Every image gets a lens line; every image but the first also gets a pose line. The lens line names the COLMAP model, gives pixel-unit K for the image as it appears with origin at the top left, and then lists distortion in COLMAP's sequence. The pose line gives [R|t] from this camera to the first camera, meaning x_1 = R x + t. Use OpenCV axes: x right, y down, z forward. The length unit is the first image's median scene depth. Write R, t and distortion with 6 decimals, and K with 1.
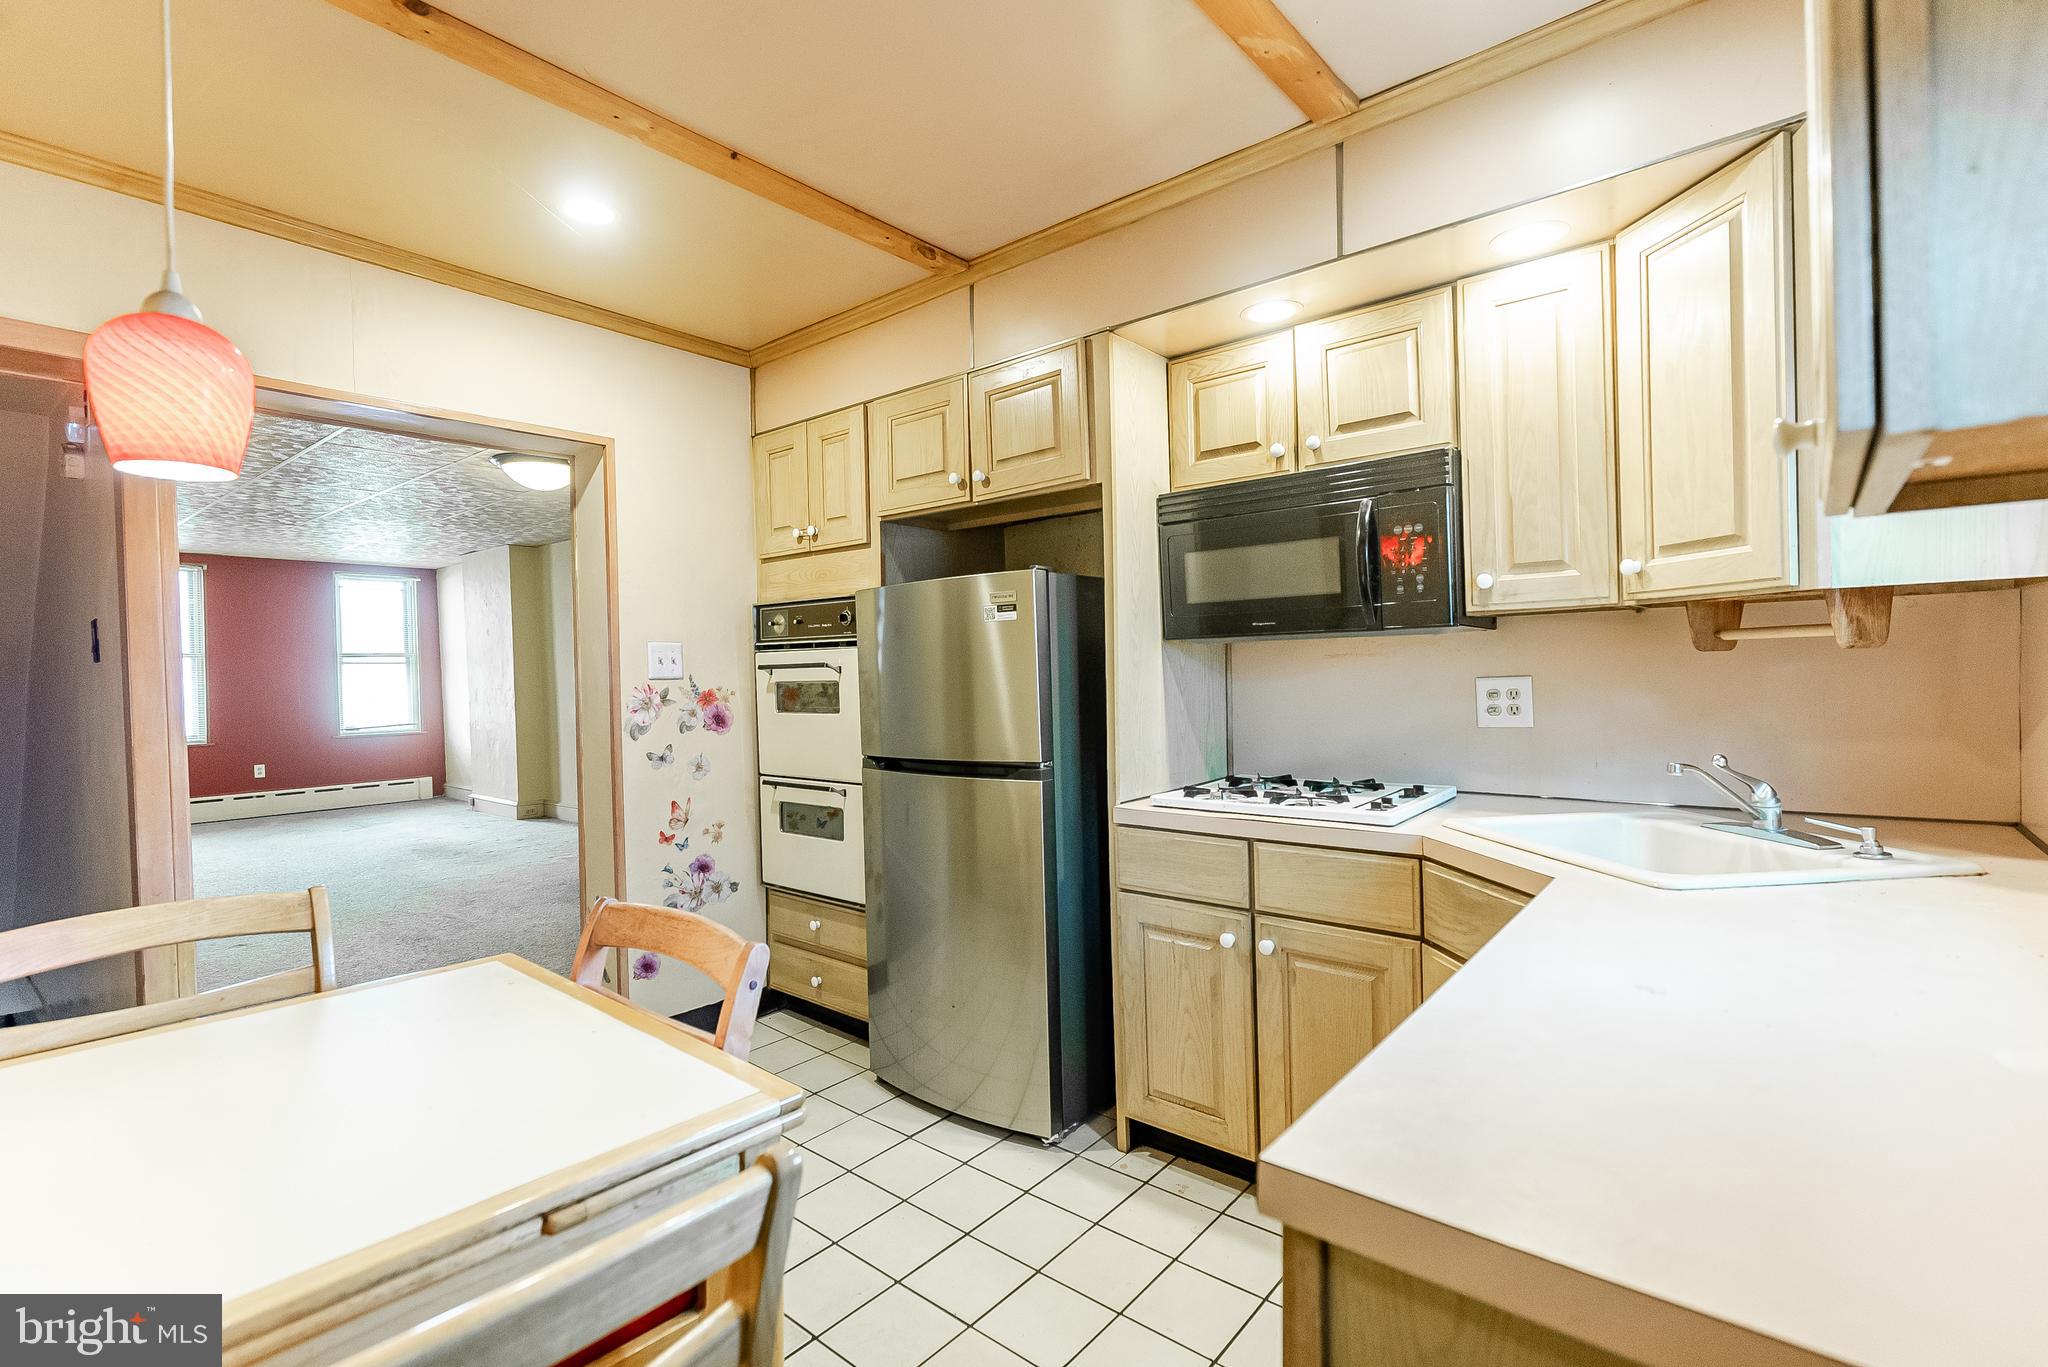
lens RADIAL K [[925.4, 0, 1028.2], [0, 925.4, 677.7], [0, 0, 1]] dist [-0.000663, -0.000322]
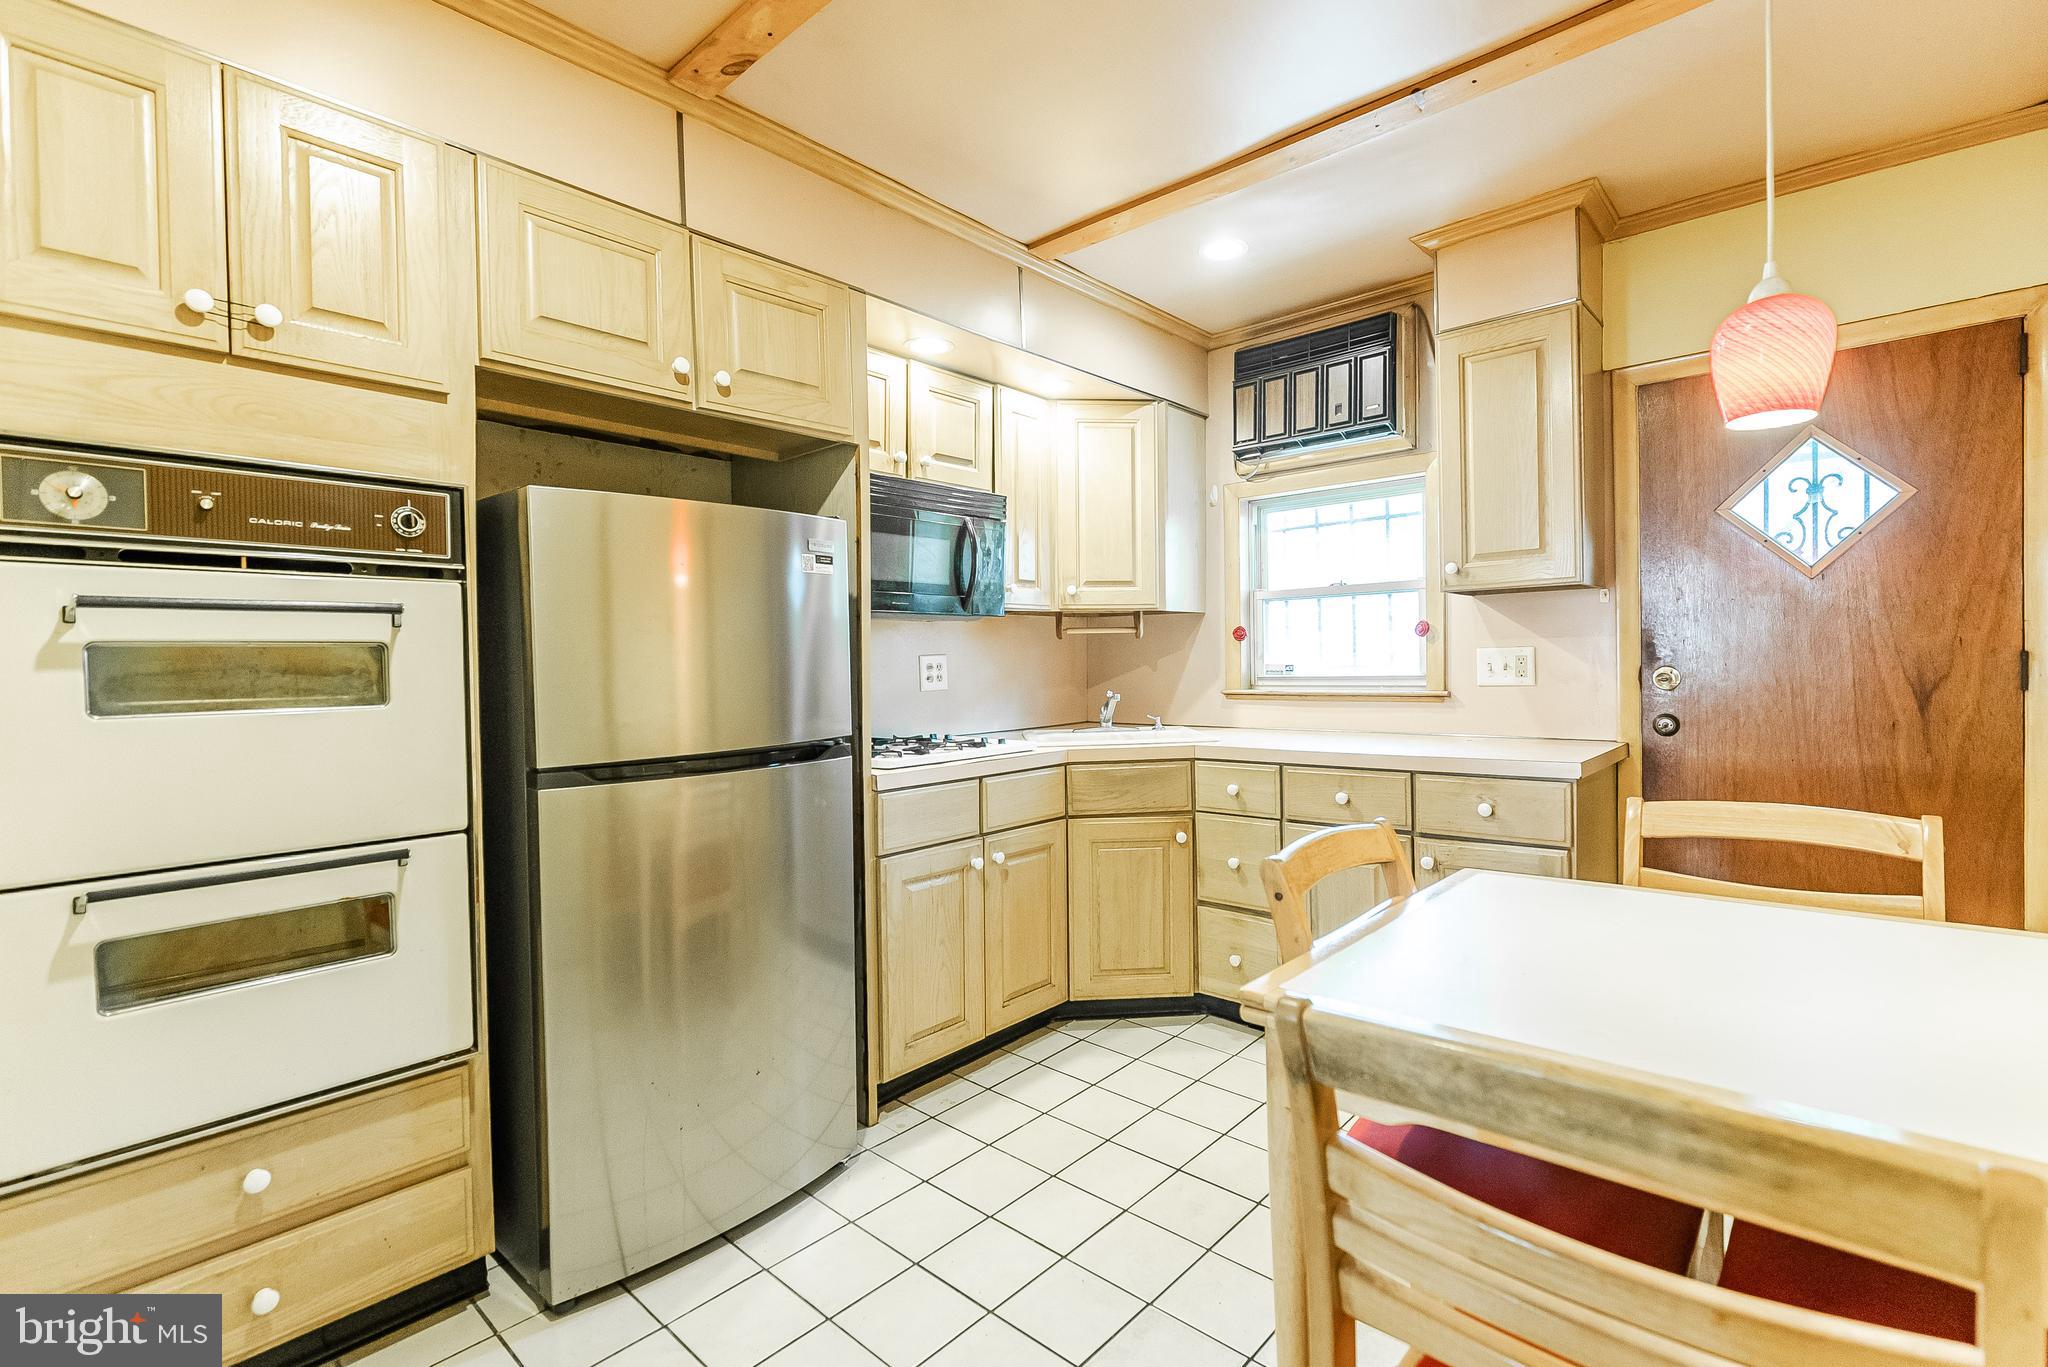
lens RADIAL K [[921.8, 0, 1031.5], [0, 921.8, 678.2], [0, 0, 1]] dist [0.000229, -0.001430]
pose [[0.034395, 0.003076, 0.999404, -0.909611], [0.024764, 0.999686, -0.003929, 0.044953], [-0.999101, 0.024884, 0.034308, 0.814481]]
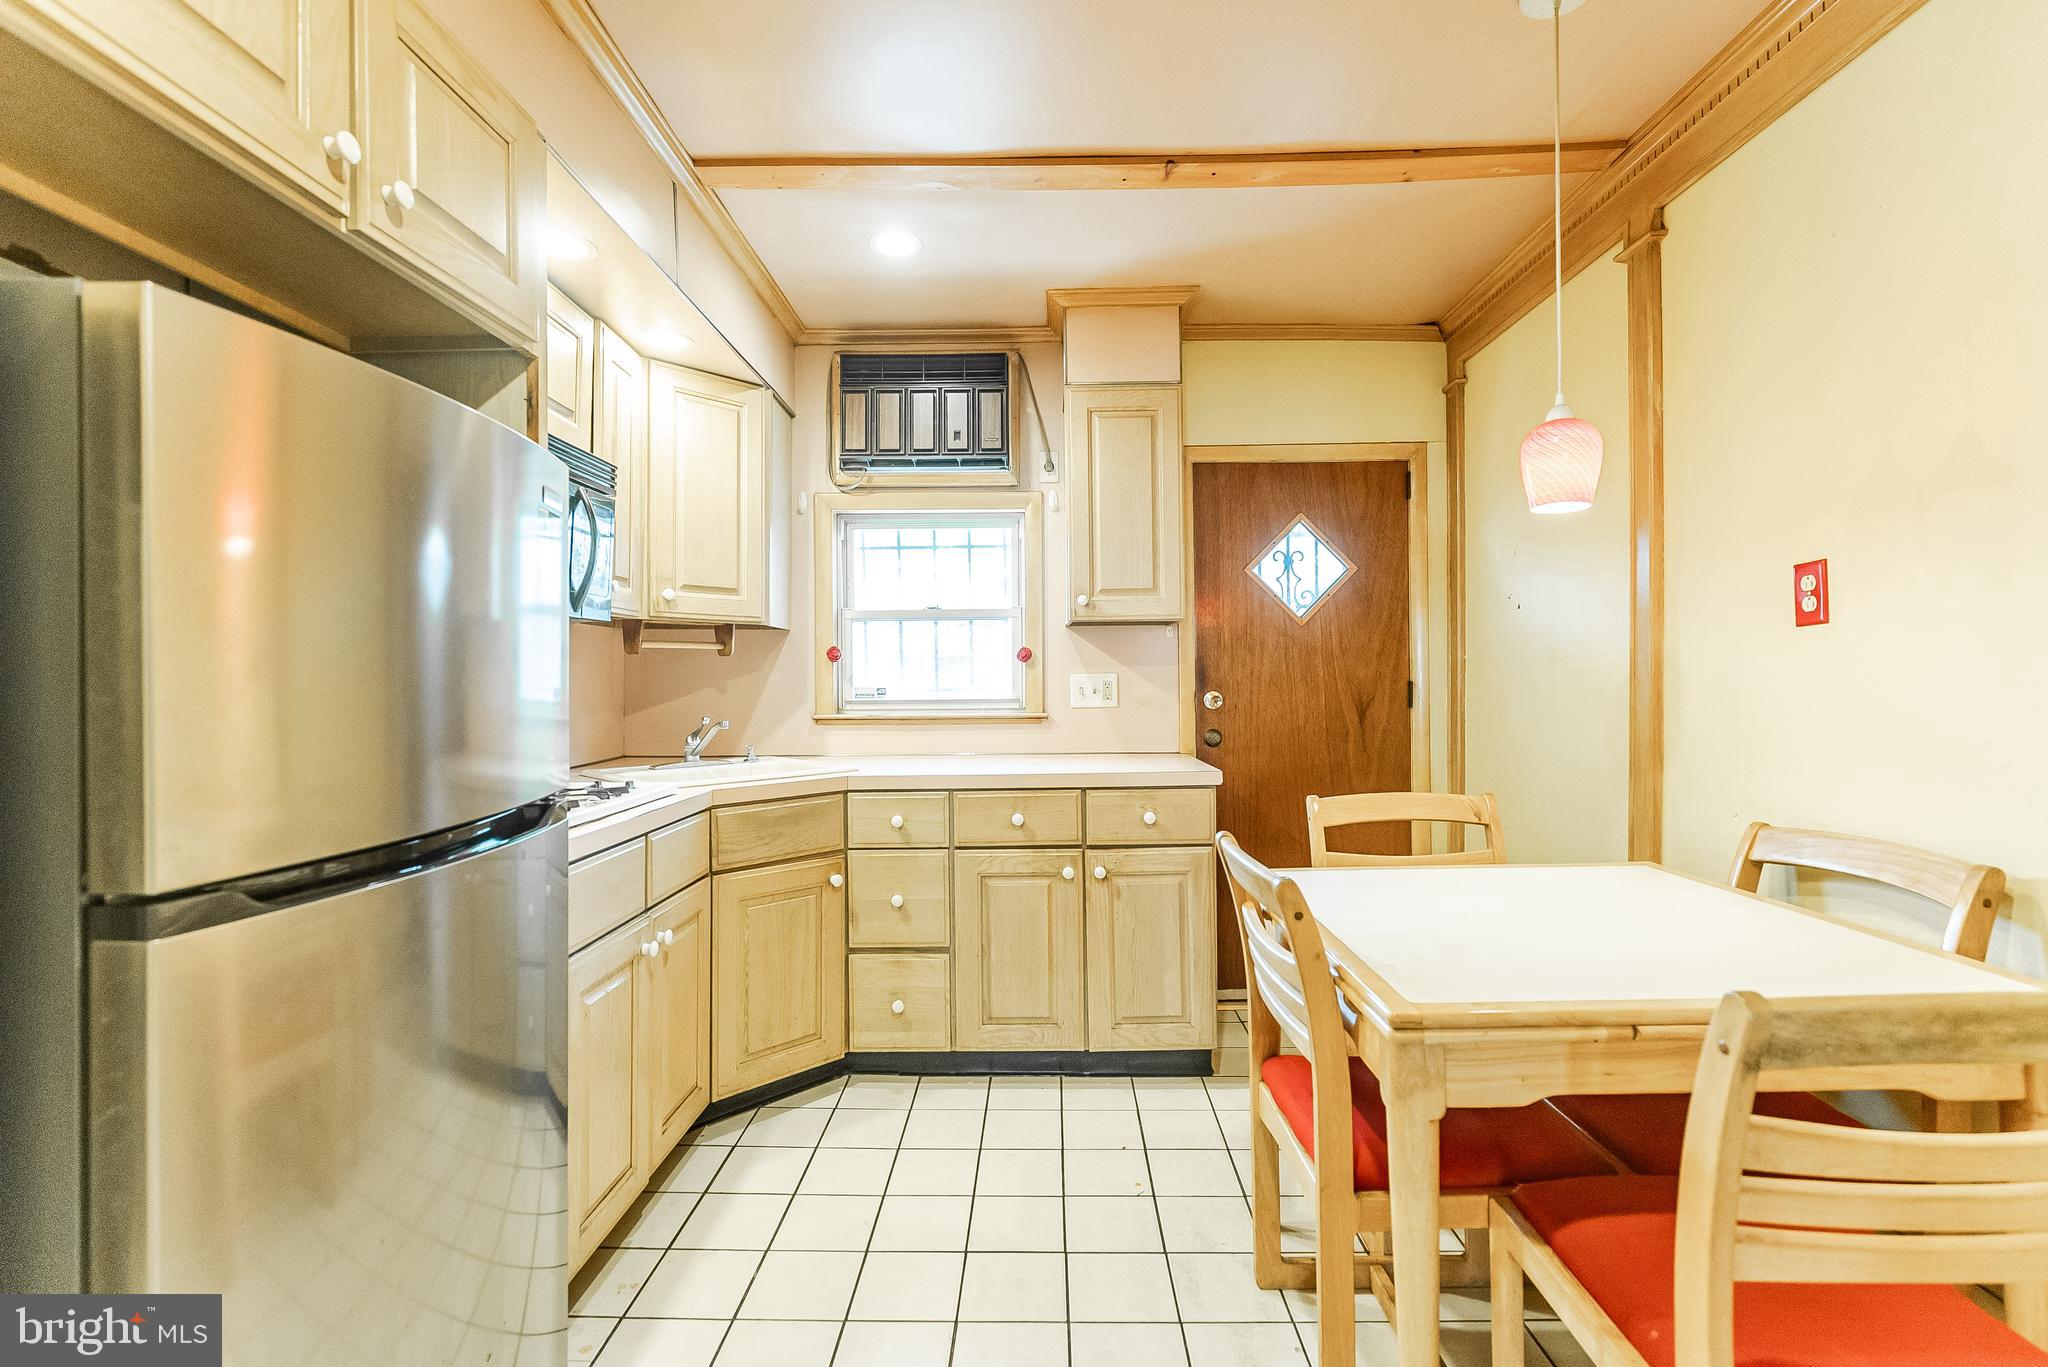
lens RADIAL K [[921.8, 0, 1031.5], [0, 921.8, 678.2], [0, 0, 1]] dist [0.000229, -0.001430]
pose [[-0.631745, 0.027119, 0.774701, -0.667828], [0.025979, 0.999567, -0.013806, 0.038347], [-0.774740, 0.011405, -0.632177, 1.179709]]
